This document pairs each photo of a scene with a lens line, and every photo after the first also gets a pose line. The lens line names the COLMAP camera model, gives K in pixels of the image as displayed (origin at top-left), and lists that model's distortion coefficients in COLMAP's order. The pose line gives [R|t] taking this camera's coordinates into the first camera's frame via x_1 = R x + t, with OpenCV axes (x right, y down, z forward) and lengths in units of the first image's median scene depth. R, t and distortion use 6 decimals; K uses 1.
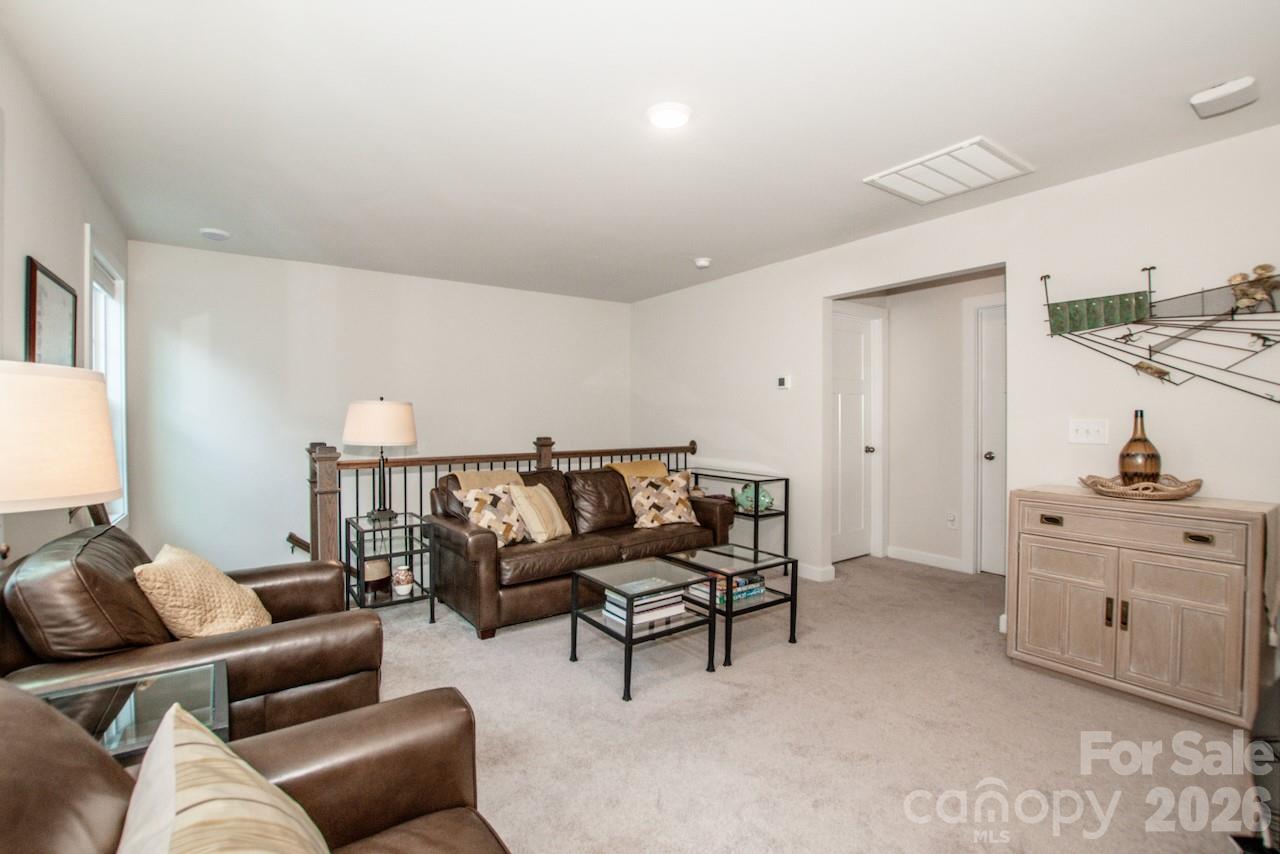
lens RADIAL K [[601.1, 0, 635.8], [0, 601.1, 408.7], [0, 0, 1]] dist [-0.031750, 0.000575]
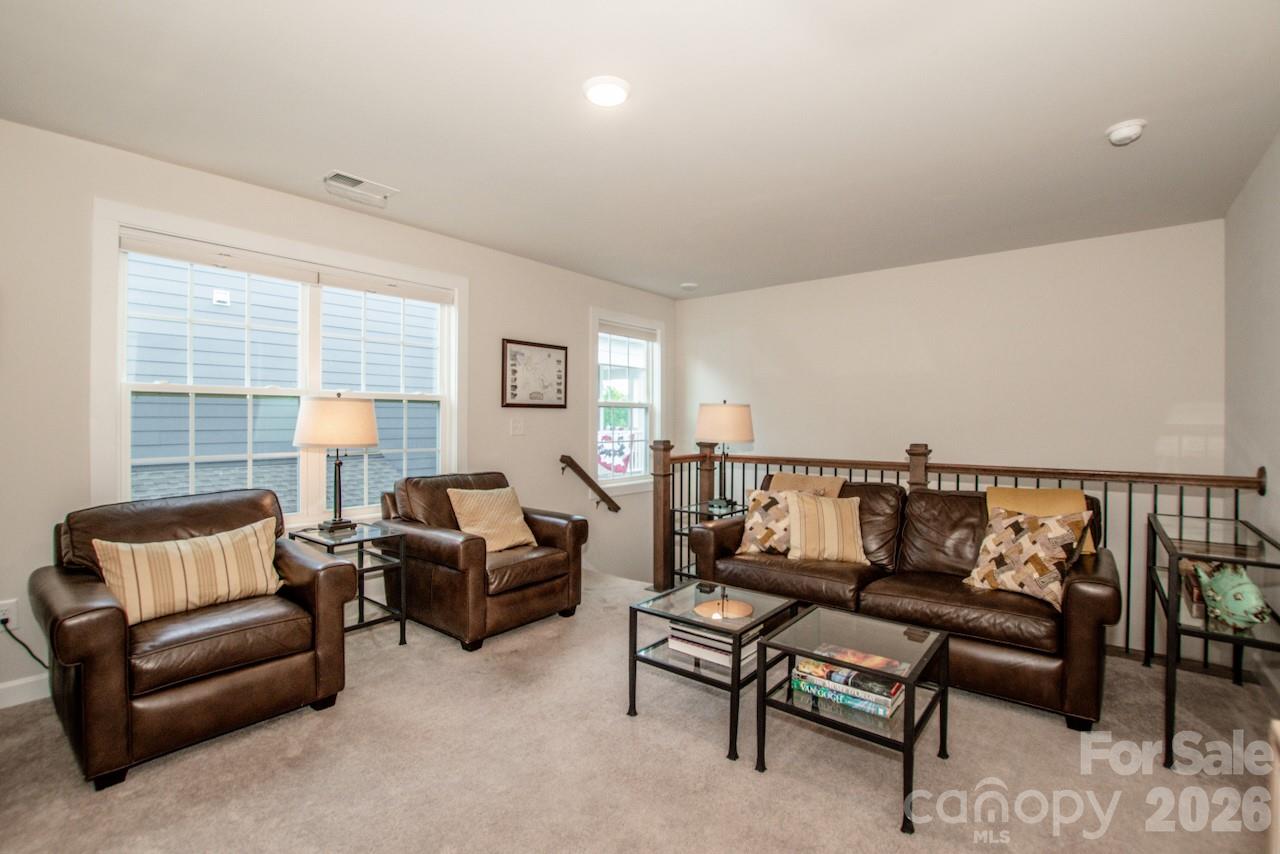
lens RADIAL K [[601.1, 0, 635.8], [0, 601.1, 408.7], [0, 0, 1]] dist [-0.031750, 0.000575]
pose [[0.236055, -0.012088, -0.971665, 0.639418], [0.008612, 0.999909, -0.010348, 0.006942], [0.971702, -0.005925, 0.236137, 0.548897]]
